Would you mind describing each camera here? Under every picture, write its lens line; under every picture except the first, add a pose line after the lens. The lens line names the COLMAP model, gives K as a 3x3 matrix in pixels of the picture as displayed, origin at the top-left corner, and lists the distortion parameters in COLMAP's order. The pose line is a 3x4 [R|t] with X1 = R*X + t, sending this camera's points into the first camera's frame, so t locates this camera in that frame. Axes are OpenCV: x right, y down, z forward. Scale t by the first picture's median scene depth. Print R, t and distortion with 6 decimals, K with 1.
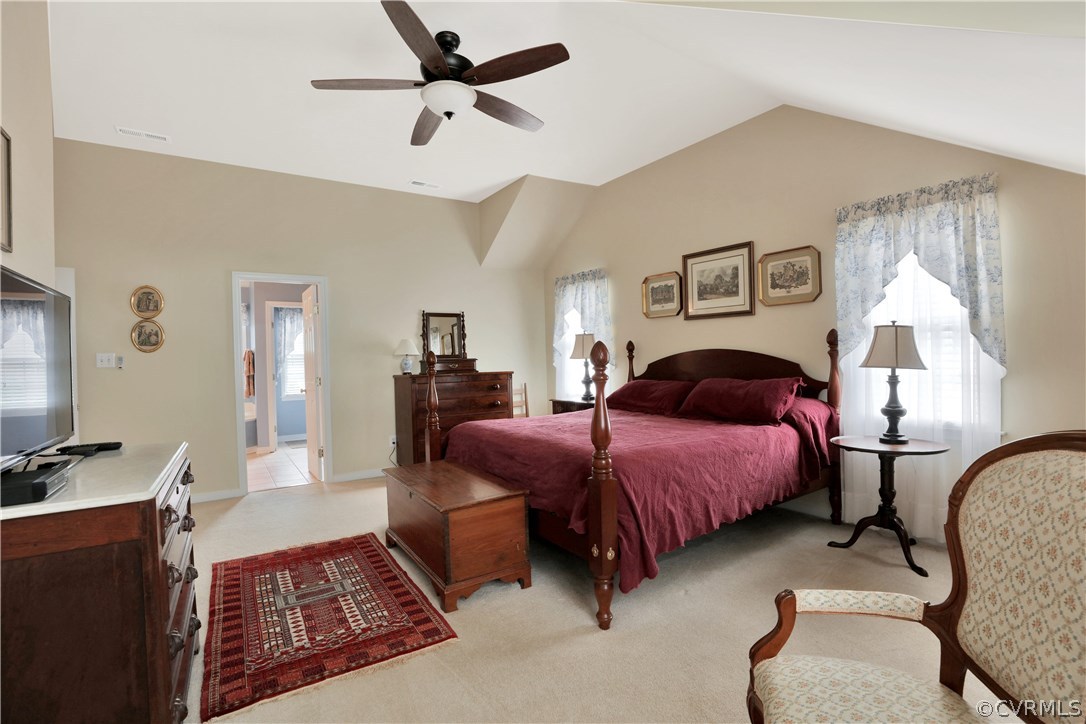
lens RADIAL K [[494.2, 0, 545.0], [0, 494.2, 359.2], [0, 0, 1]] dist [-0.042732, 0.010956]
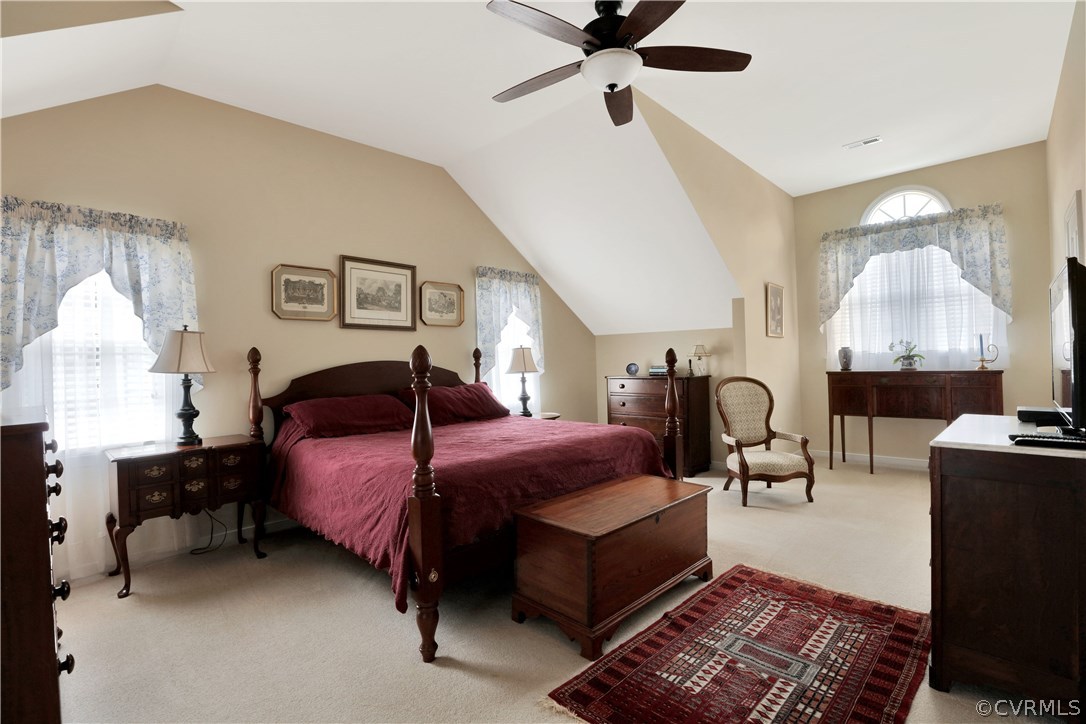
lens RADIAL K [[494.2, 0, 545.0], [0, 494.2, 359.2], [0, 0, 1]] dist [-0.042732, 0.010956]
pose [[-0.209675, 0.036334, 0.977096, -0.995783], [0.036460, 0.998905, -0.029321, 0.024060], [-0.977091, 0.029477, -0.210770, 1.277285]]
